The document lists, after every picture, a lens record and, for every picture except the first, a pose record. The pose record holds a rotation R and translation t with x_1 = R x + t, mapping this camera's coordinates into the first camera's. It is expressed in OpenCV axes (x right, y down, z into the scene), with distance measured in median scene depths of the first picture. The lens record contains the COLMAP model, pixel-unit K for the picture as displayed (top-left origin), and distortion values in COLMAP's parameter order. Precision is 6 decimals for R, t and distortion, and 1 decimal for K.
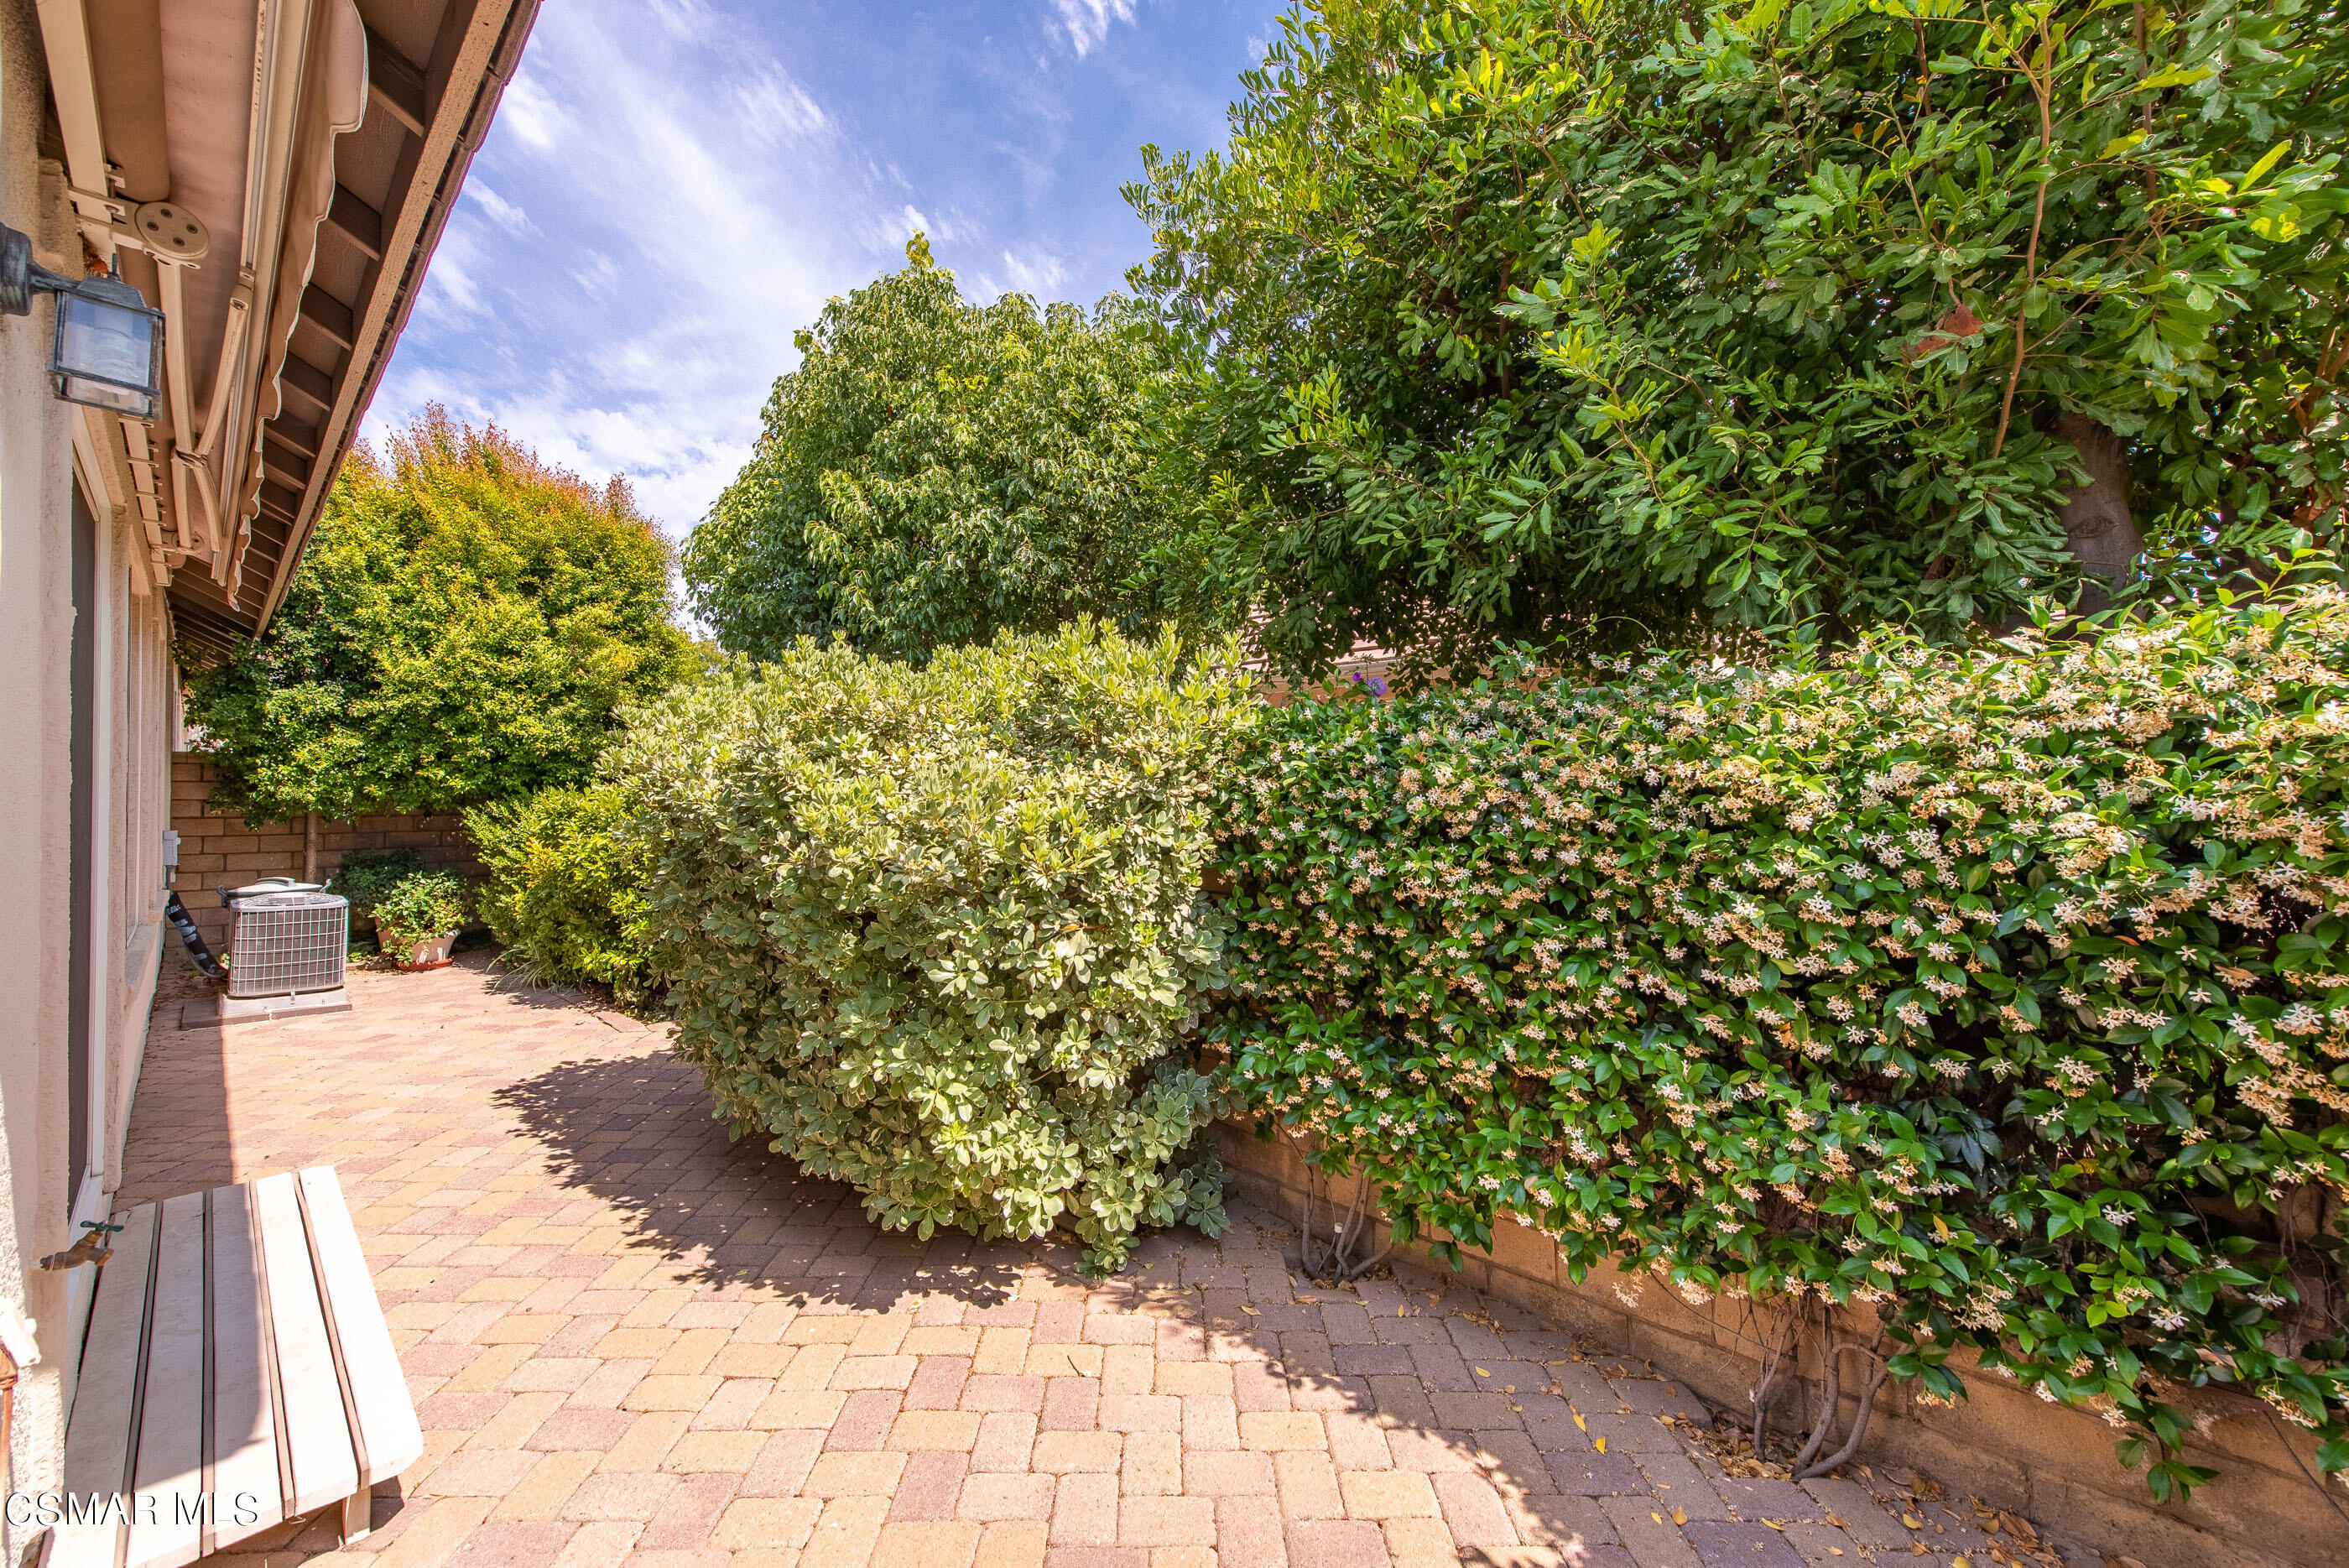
lens RADIAL K [[935.9, 0, 1194.2], [0, 935.9, 790.9], [0, 0, 1]] dist [0.009071, -0.001758]
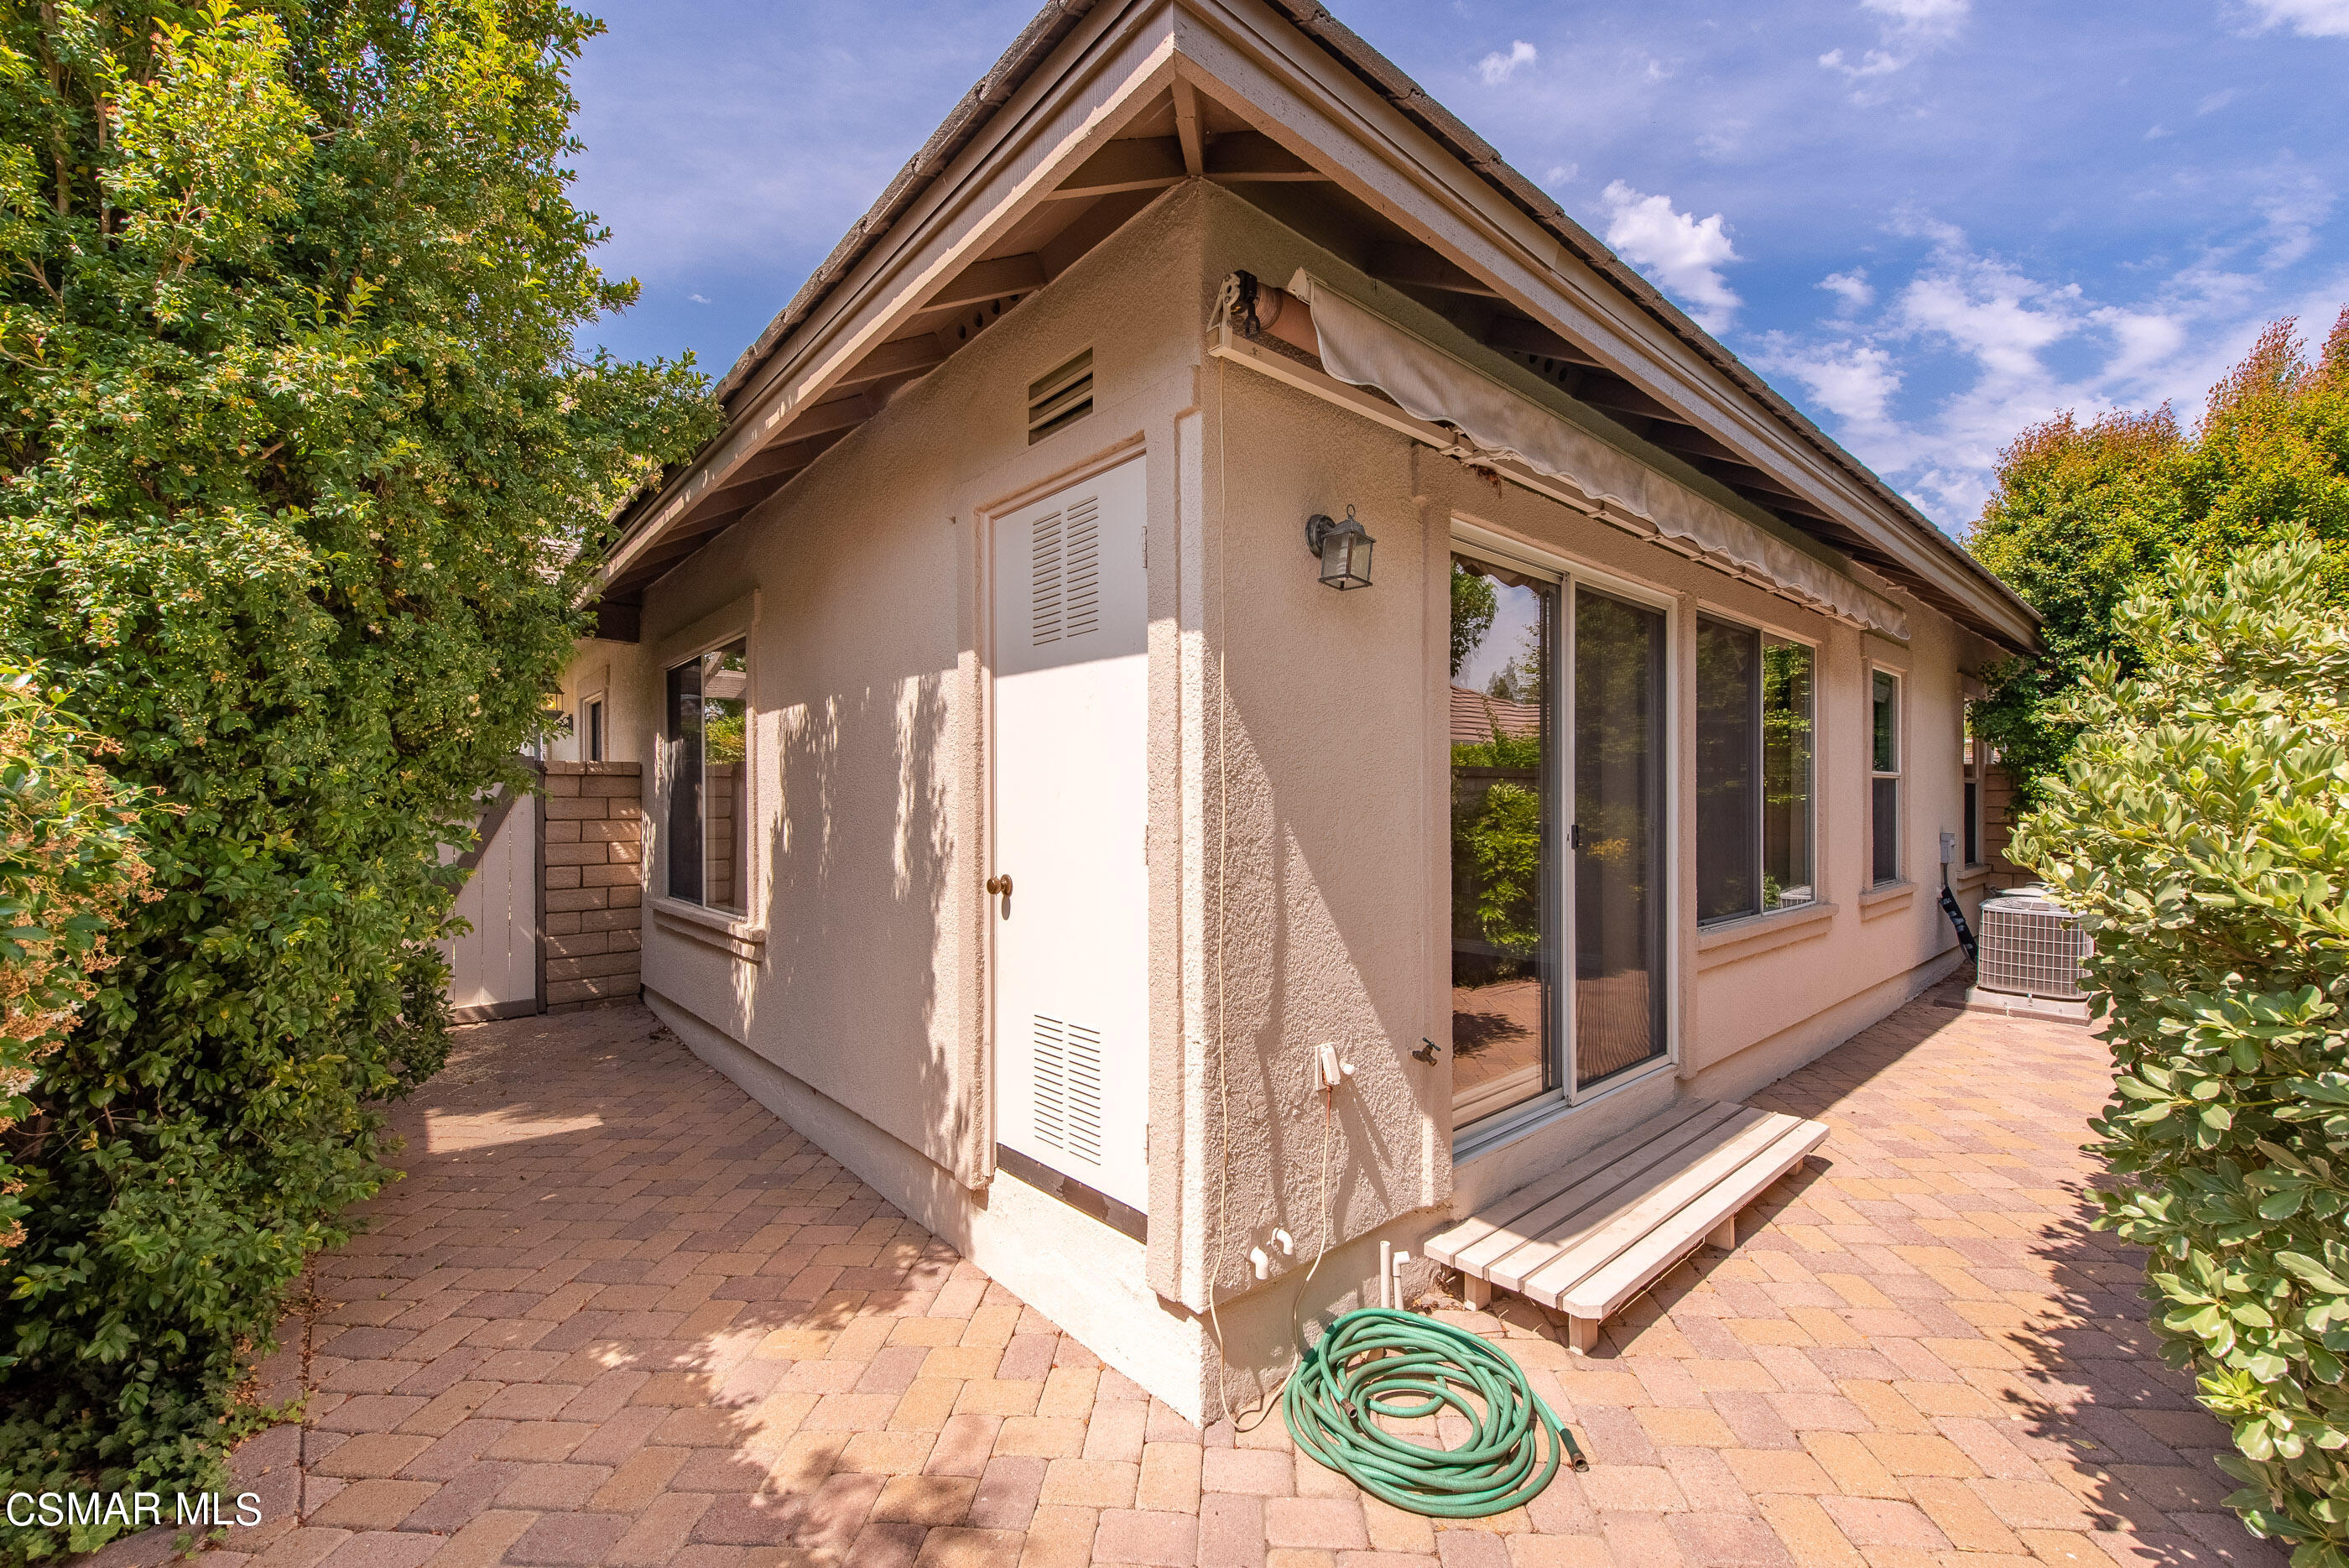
lens RADIAL K [[935.9, 0, 1191.1], [0, 935.9, 815.8], [0, 0, 1]] dist [0.009071, -0.001758]
pose [[-0.089639, 0.007262, -0.995948, 0.263836], [0.006652, 0.999955, 0.006693, 0.007229], [0.995952, -0.006025, -0.089683, 0.305898]]
